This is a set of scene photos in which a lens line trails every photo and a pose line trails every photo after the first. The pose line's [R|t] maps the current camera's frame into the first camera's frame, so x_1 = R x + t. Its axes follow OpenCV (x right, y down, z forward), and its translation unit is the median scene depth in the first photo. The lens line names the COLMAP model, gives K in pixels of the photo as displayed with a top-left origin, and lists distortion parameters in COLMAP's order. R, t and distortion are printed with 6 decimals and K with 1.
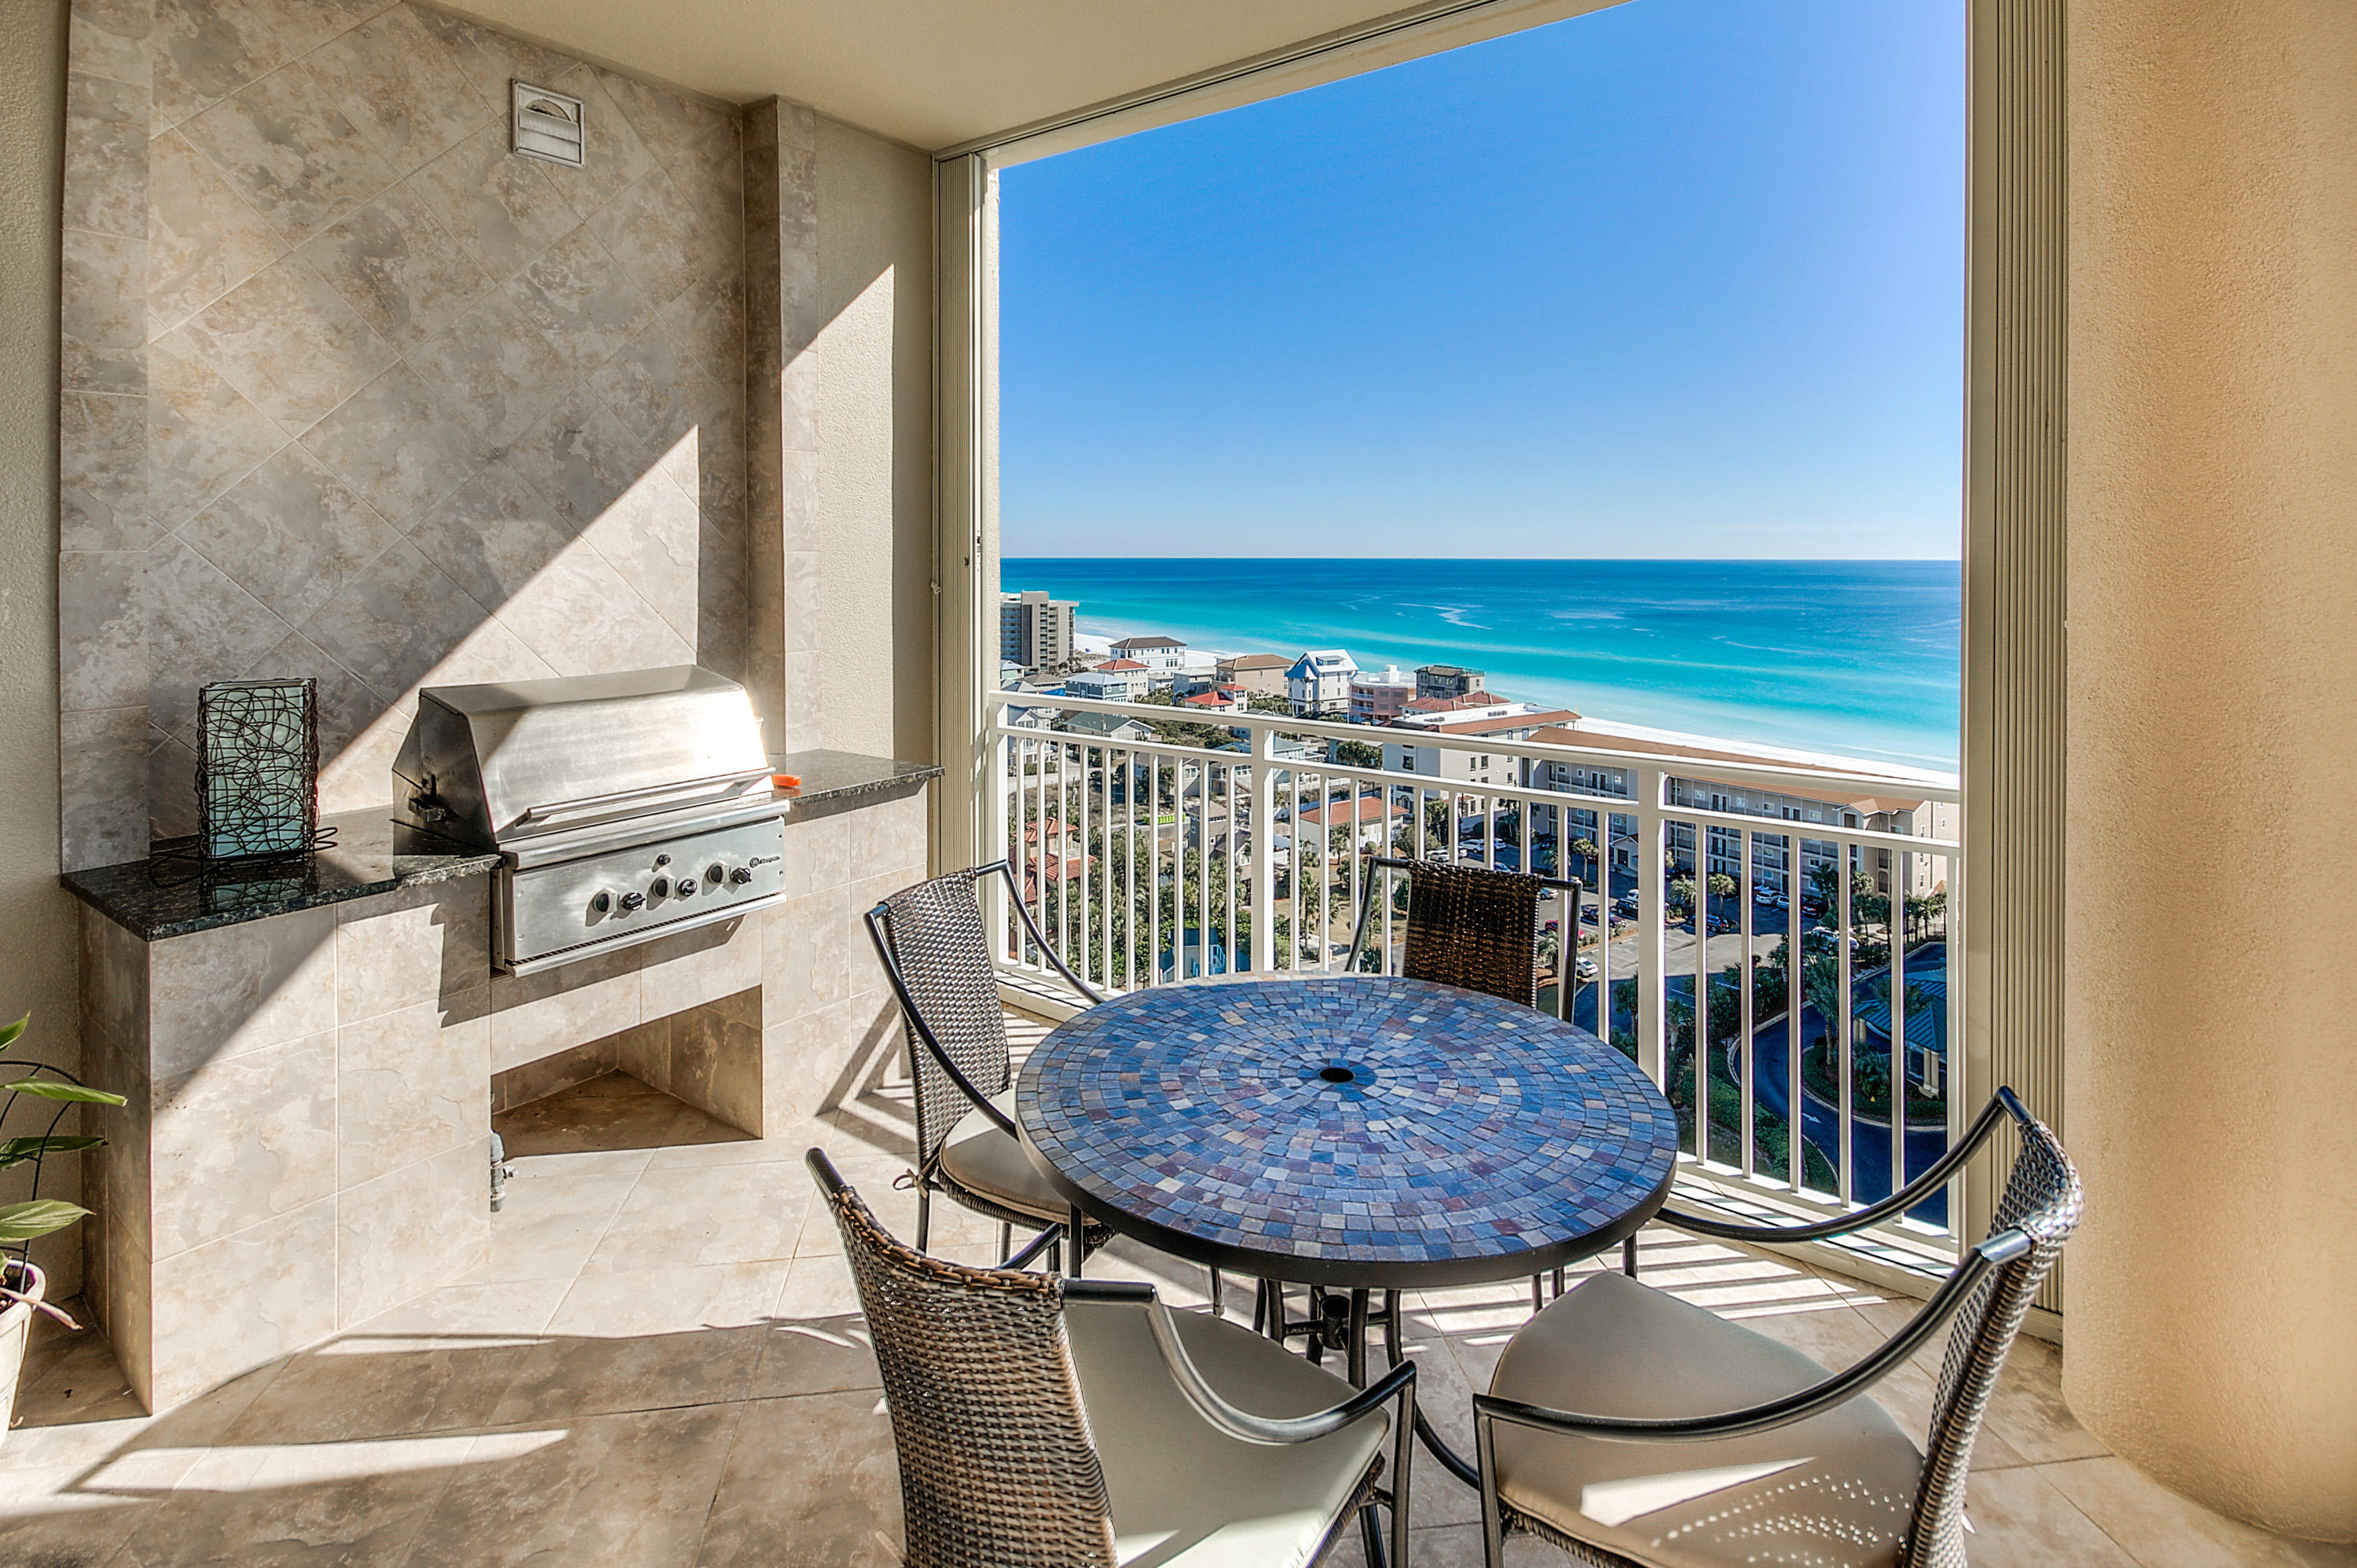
lens RADIAL K [[1152.5, 0, 1182.8], [0, 1152.5, 565.4], [0, 0, 1]] dist [0.002831, -0.009625]
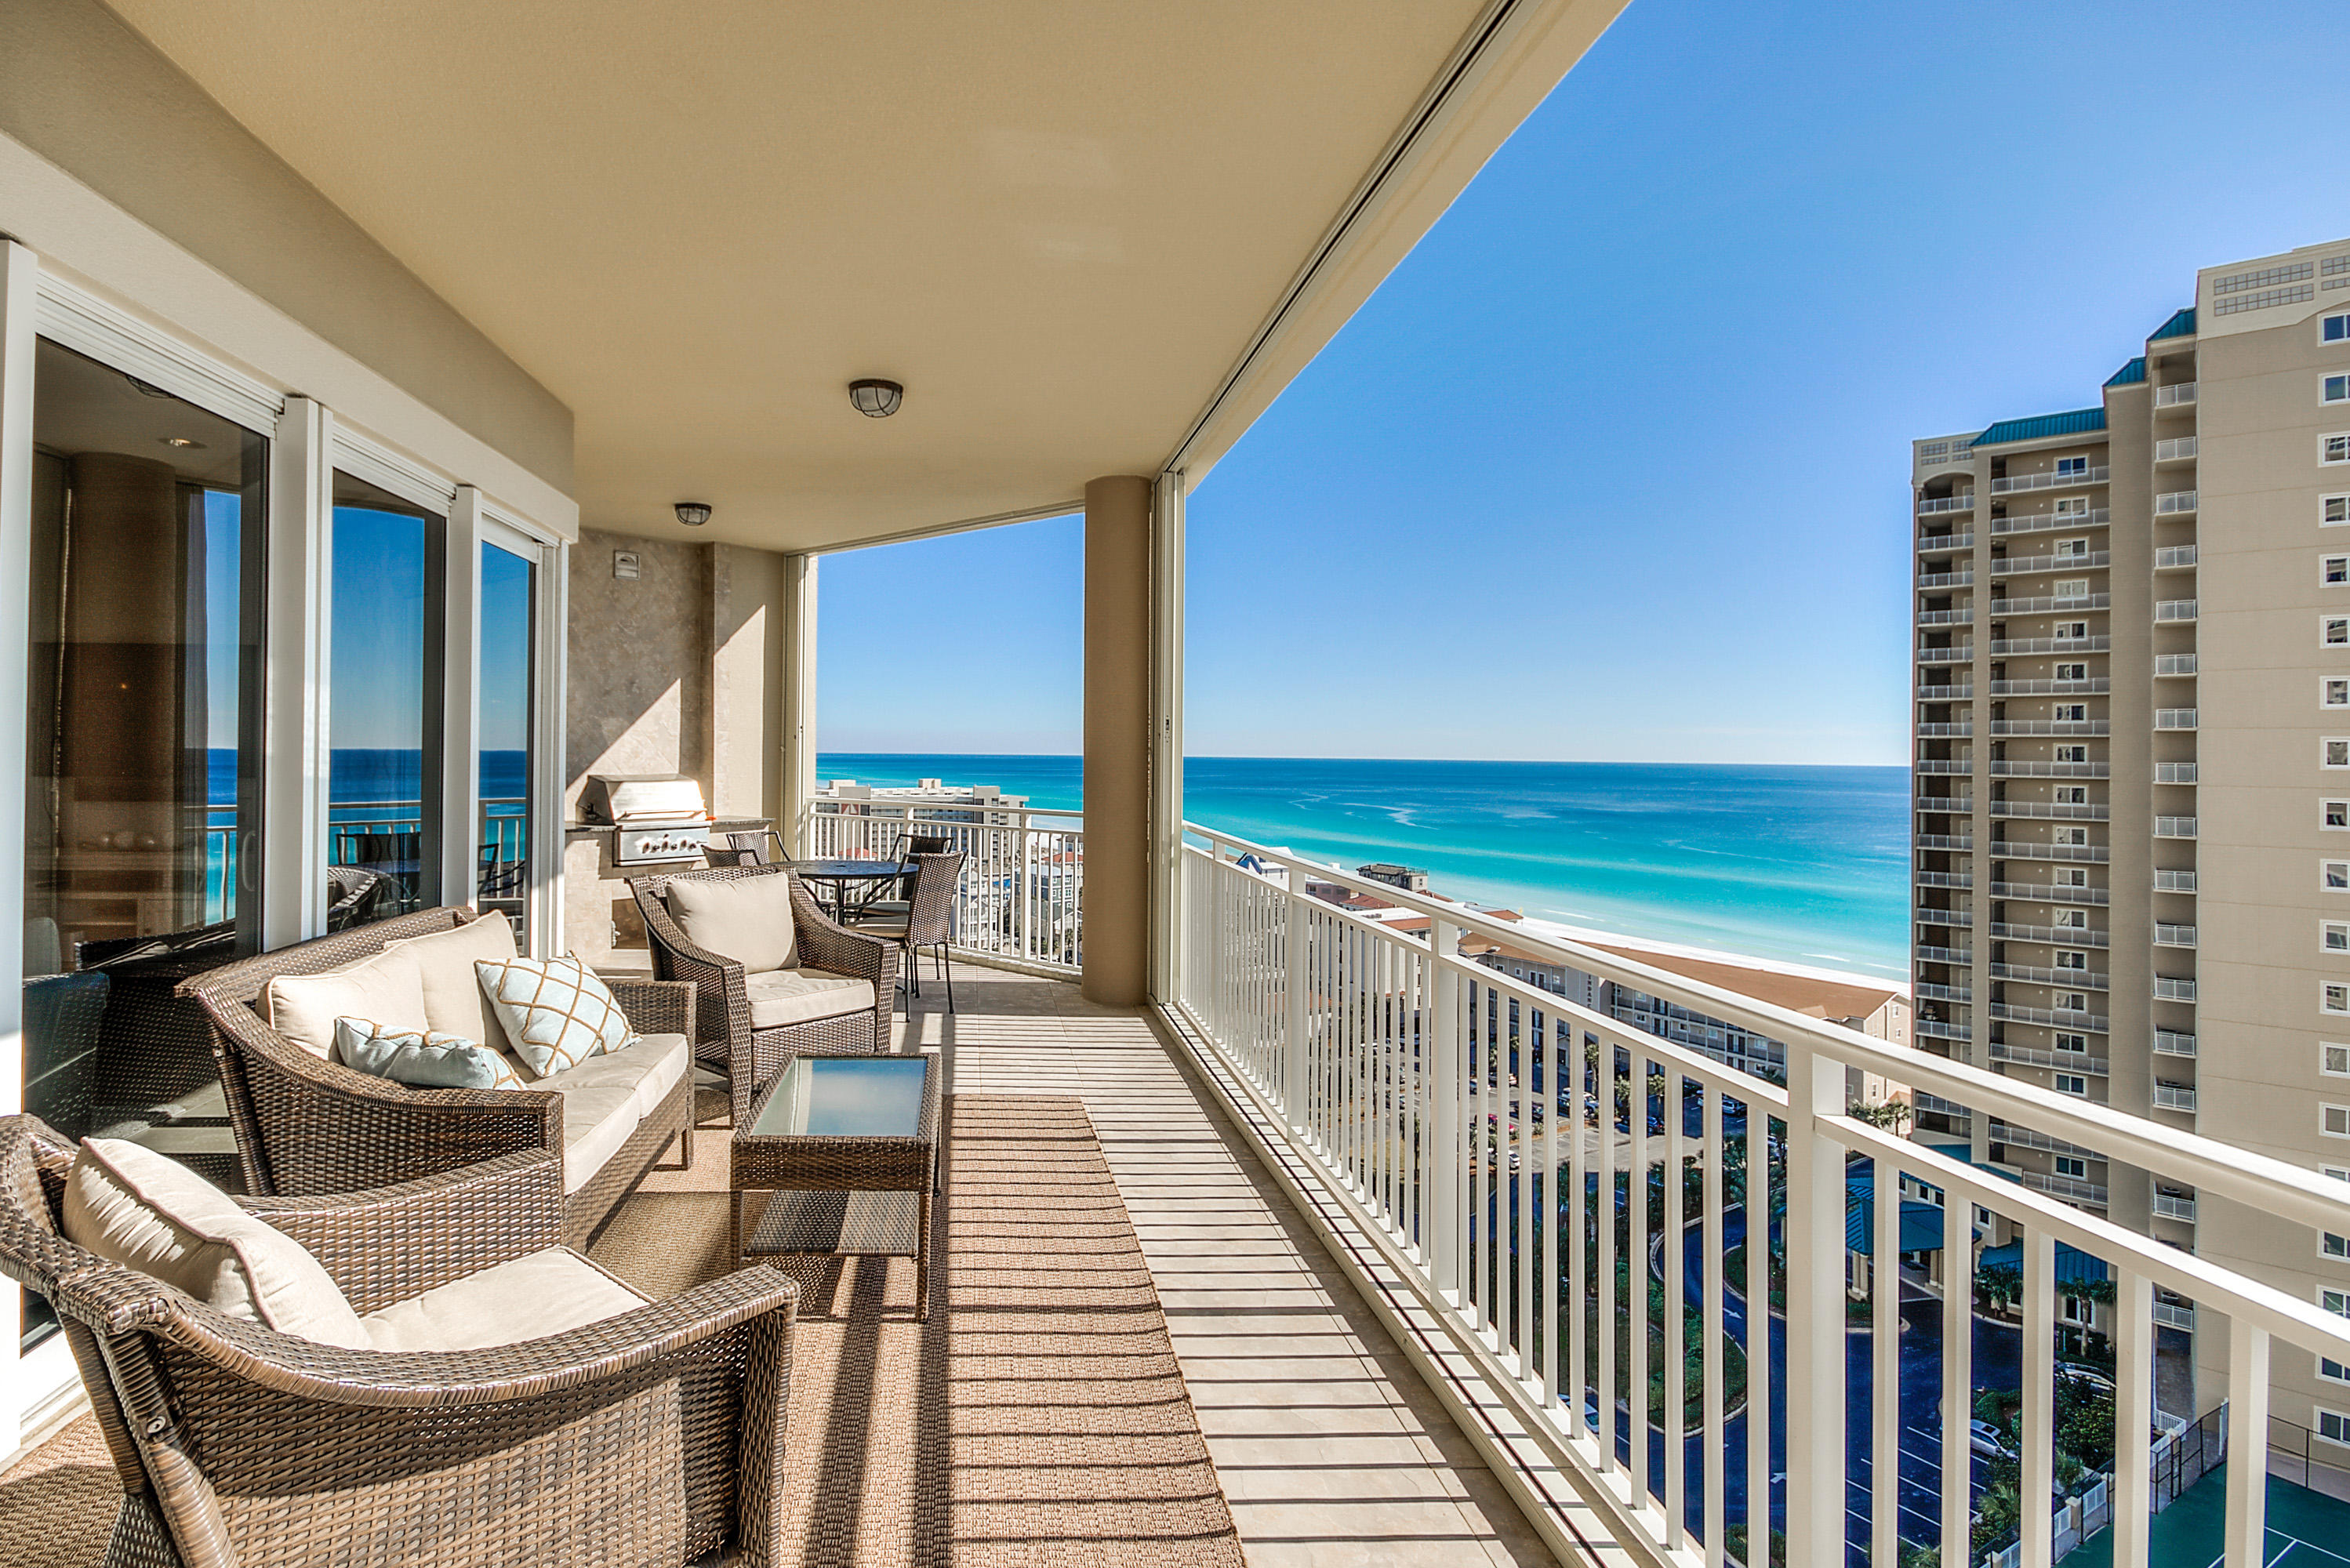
lens RADIAL K [[1124.9, 0, 1016.2], [0, 1124.9, 743.4], [0, 0, 1]] dist [-0.000667, -0.000053]
pose [[0.993791, 0.011919, -0.110621, 0.703079], [-0.013609, 0.999802, -0.014538, 0.051342], [0.110426, 0.015953, 0.993756, -1.640182]]
